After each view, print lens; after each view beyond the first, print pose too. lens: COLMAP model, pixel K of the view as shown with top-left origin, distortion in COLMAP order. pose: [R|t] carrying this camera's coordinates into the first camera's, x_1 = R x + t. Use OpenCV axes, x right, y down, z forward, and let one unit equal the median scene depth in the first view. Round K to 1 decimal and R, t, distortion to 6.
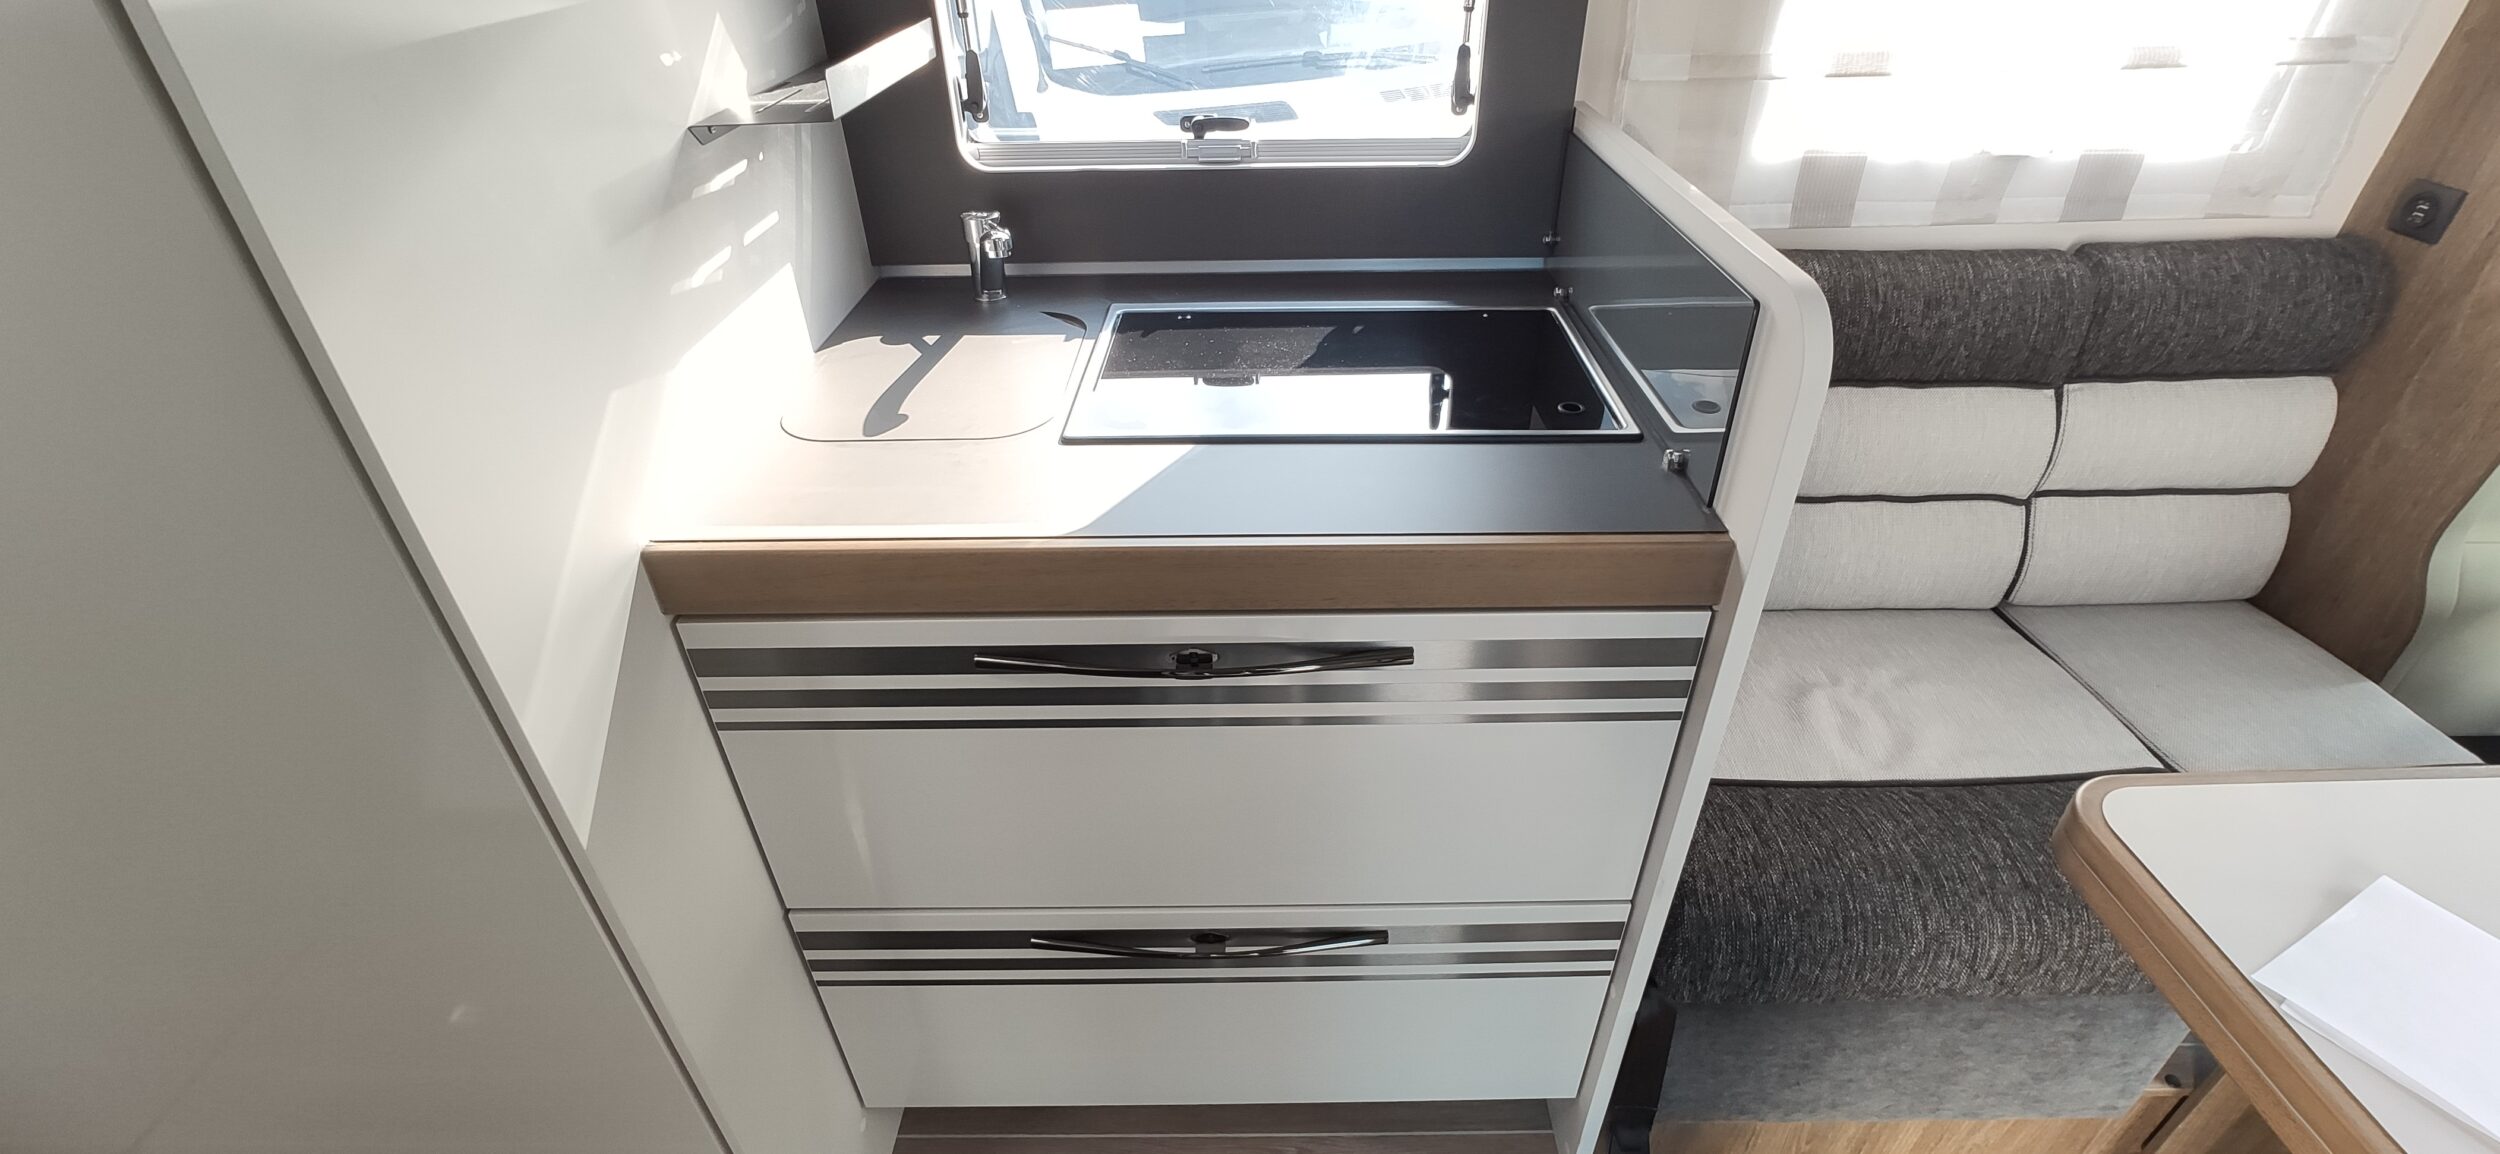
lens RADIAL K [[1091.8, 0, 1259.4], [0, 1091.8, 590.0], [0, 0, 1]] dist [-0.016269, 0.010058]
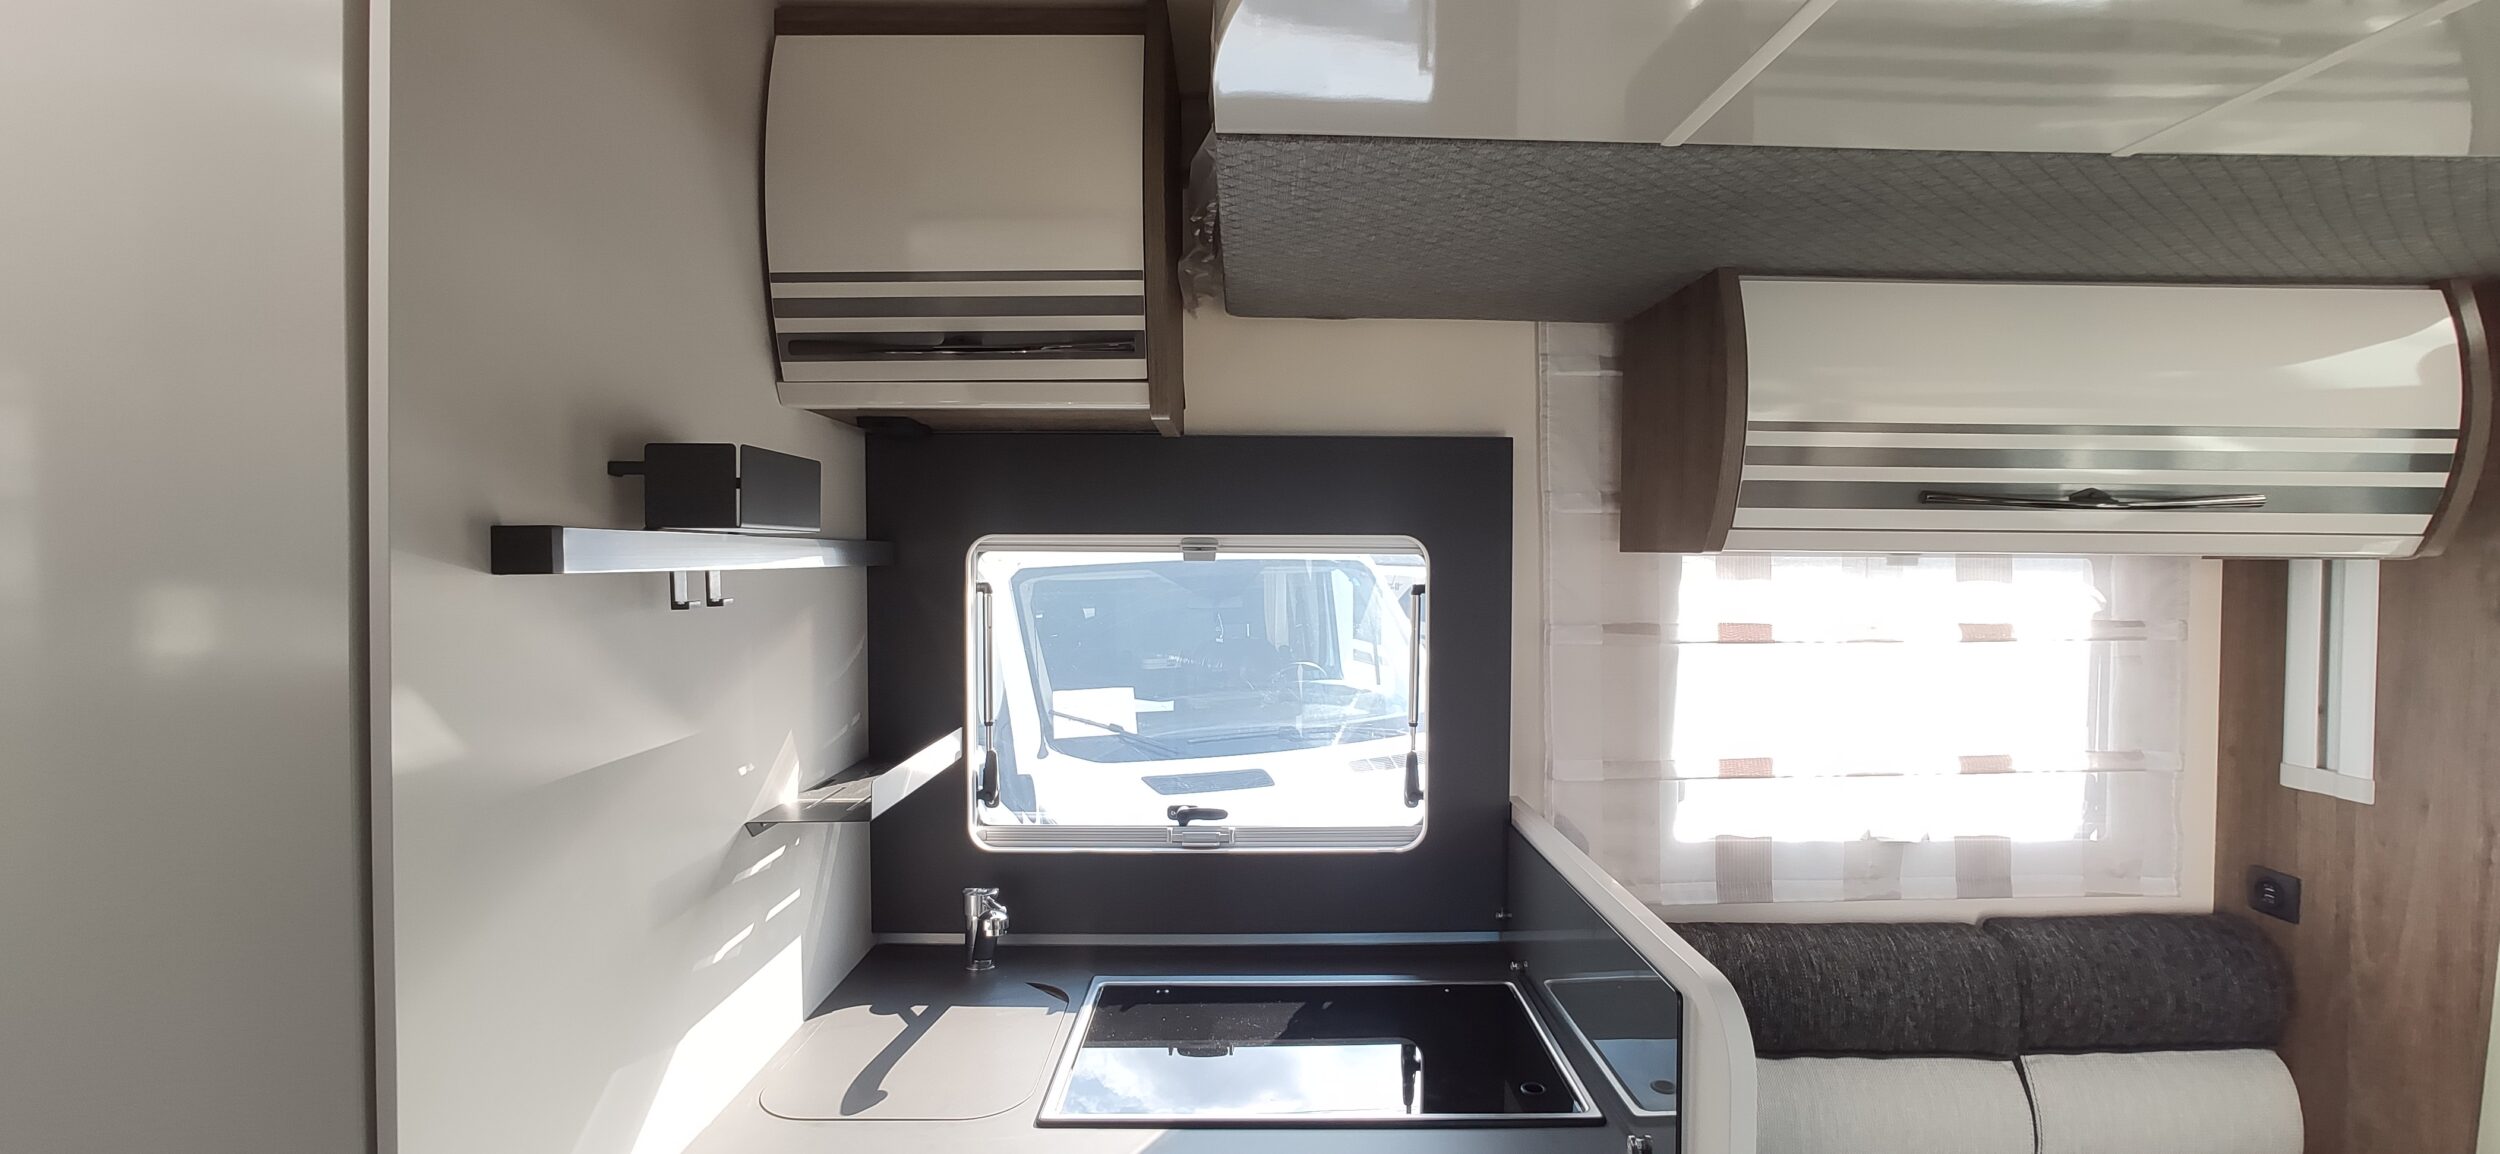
lens RADIAL K [[1102.9, 0, 1257.6], [0, 1102.9, 580.9], [0, 0, 1]] dist [-0.035349, 0.025013]
pose [[0.999826, 0.012119, 0.014147, 0.003102], [-0.002505, 0.840016, -0.542555, -0.006630], [-0.018459, 0.542426, 0.839901, -0.101304]]
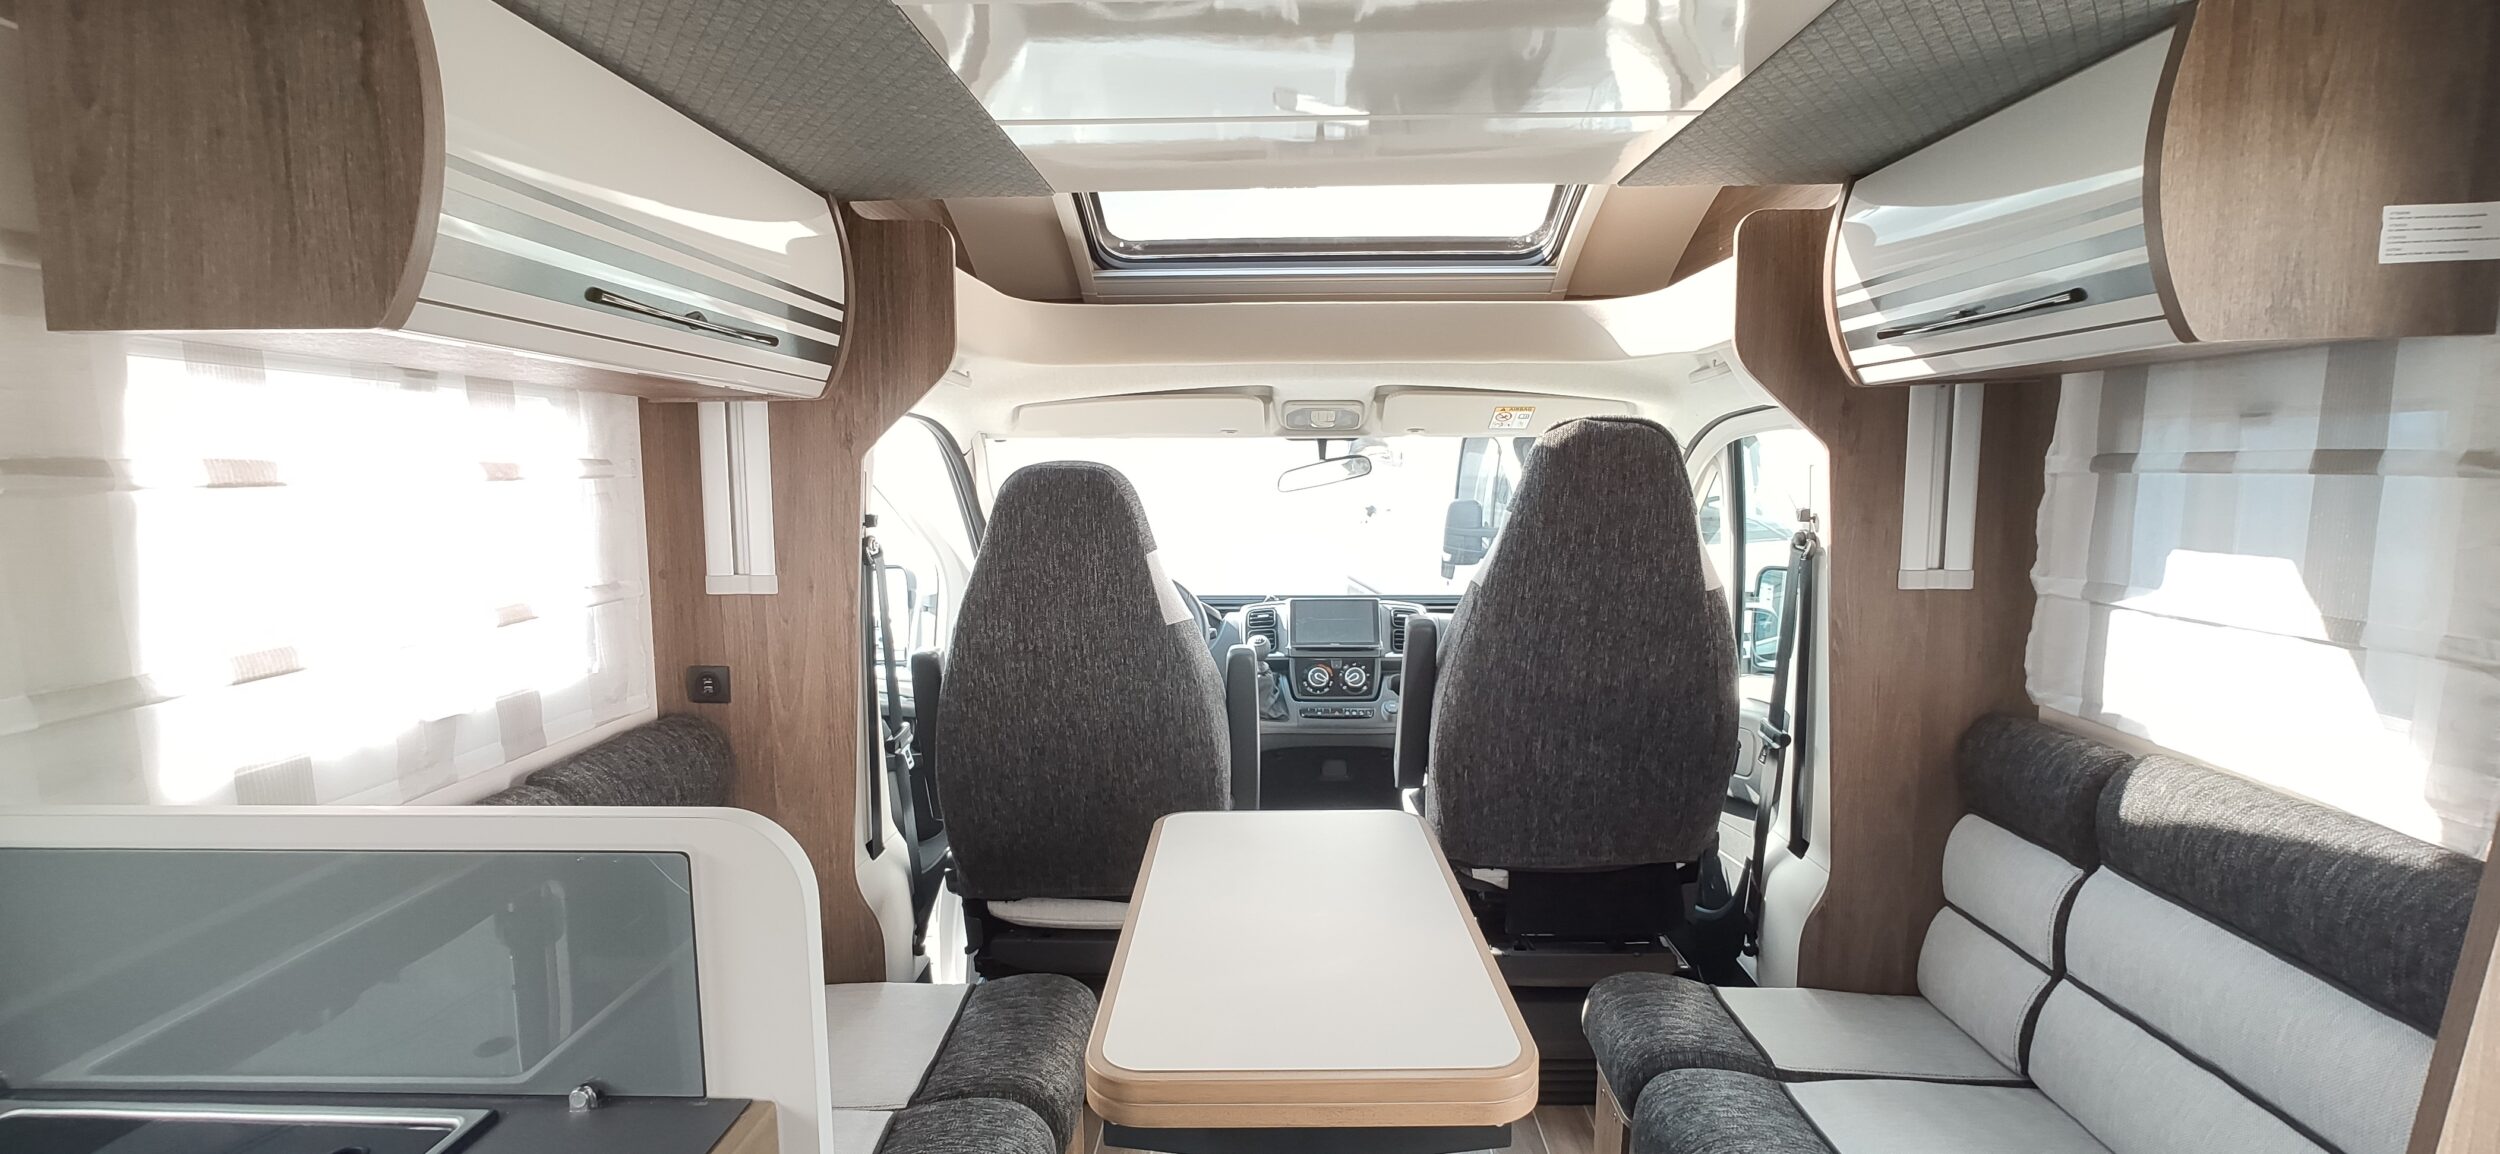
lens RADIAL K [[1102.1, 0, 1262.3], [0, 1102.1, 590.5], [0, 0, 1]] dist [-0.017870, 0.014849]
pose [[0.028389, -0.101107, 0.994470, -0.260723], [0.567401, 0.820691, 0.067242, -0.145036], [-0.822952, 0.562355, 0.080666, 0.253454]]
